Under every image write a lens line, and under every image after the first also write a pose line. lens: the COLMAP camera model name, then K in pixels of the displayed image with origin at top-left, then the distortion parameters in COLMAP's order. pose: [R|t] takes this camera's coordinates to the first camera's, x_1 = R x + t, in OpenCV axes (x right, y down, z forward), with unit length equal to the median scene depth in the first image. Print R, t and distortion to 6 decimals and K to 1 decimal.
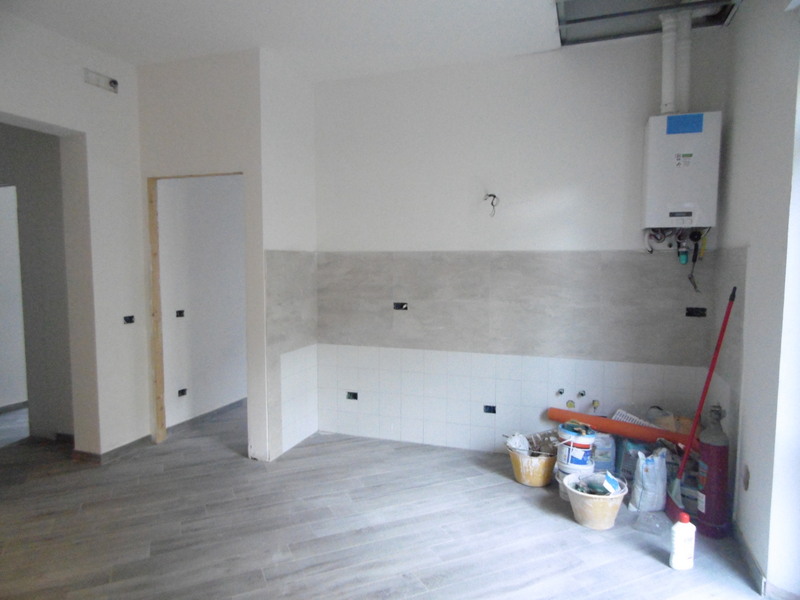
lens RADIAL K [[512.6, 0, 403.4], [0, 512.6, 295.2], [0, 0, 1]] dist [0.014353, -0.008849]
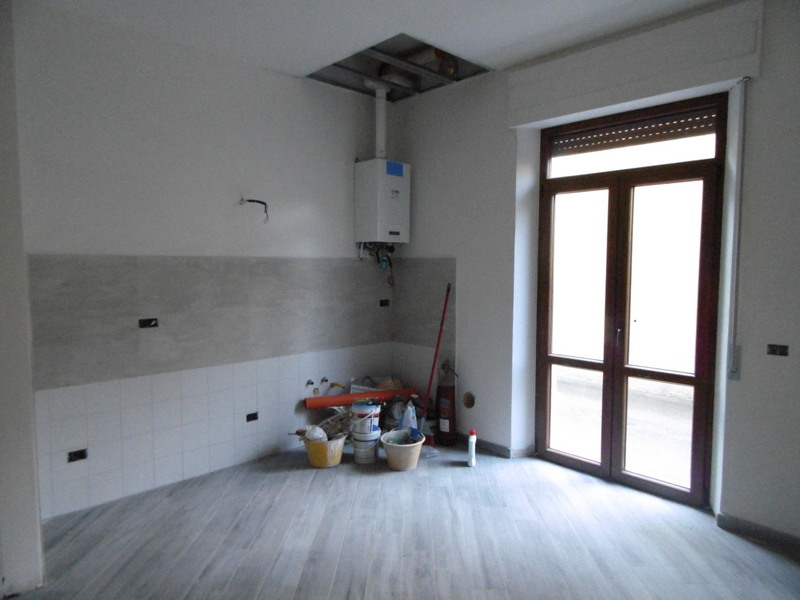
lens RADIAL K [[512.6, 0, 385.2], [0, 512.6, 296.4], [0, 0, 1]] dist [0.014353, -0.008849]
pose [[0.472119, -0.055686, 0.879774, -0.621144], [0.059150, 0.997755, 0.031411, -0.027633], [-0.879548, 0.037209, 0.474353, 0.325165]]
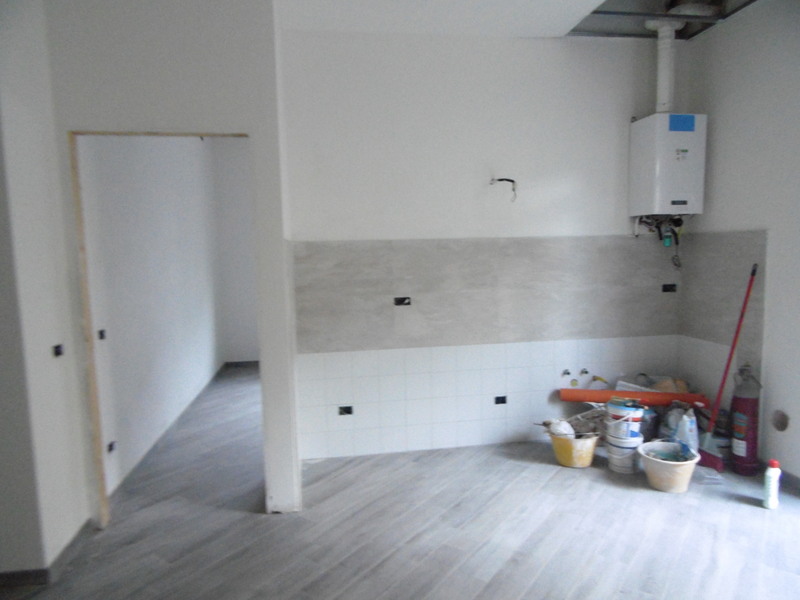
lens RADIAL K [[512.6, 0, 401.9], [0, 512.6, 295.9], [0, 0, 1]] dist [0.014353, -0.008849]
pose [[0.883278, -0.063999, 0.464462, -0.479996], [0.054969, 0.997944, 0.032971, -0.019897], [-0.465617, -0.003592, 0.884979, 0.244934]]
